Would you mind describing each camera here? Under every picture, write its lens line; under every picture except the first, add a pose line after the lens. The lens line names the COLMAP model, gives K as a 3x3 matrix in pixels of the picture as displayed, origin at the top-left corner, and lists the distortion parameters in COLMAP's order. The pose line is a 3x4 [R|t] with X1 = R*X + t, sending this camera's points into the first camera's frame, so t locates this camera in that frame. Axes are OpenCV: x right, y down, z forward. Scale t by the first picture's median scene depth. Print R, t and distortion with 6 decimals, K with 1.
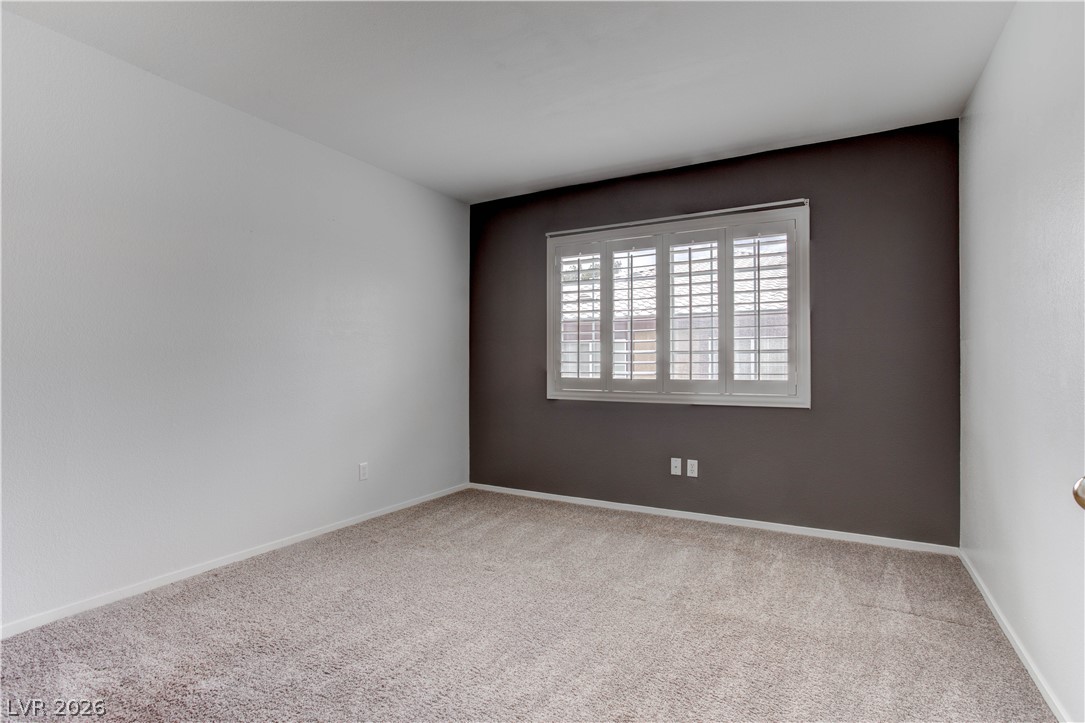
lens RADIAL K [[524.2, 0, 542.9], [0, 524.2, 356.2], [0, 0, 1]] dist [-0.038989, 0.019407]
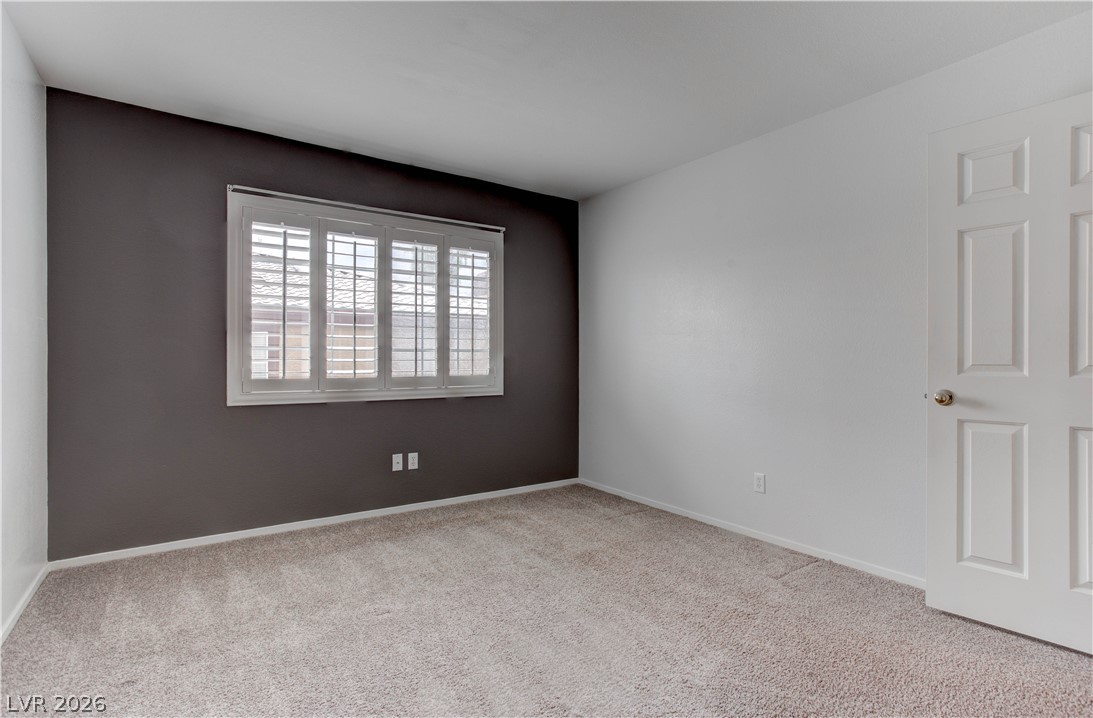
lens RADIAL K [[528.1, 0, 544.5], [0, 528.1, 366.5], [0, 0, 1]] dist [-0.038989, 0.019407]
pose [[0.437469, -0.010526, 0.899172, -0.540240], [-0.014357, 0.999722, 0.018688, 0.003138], [-0.899119, -0.021085, 0.437196, 0.314392]]
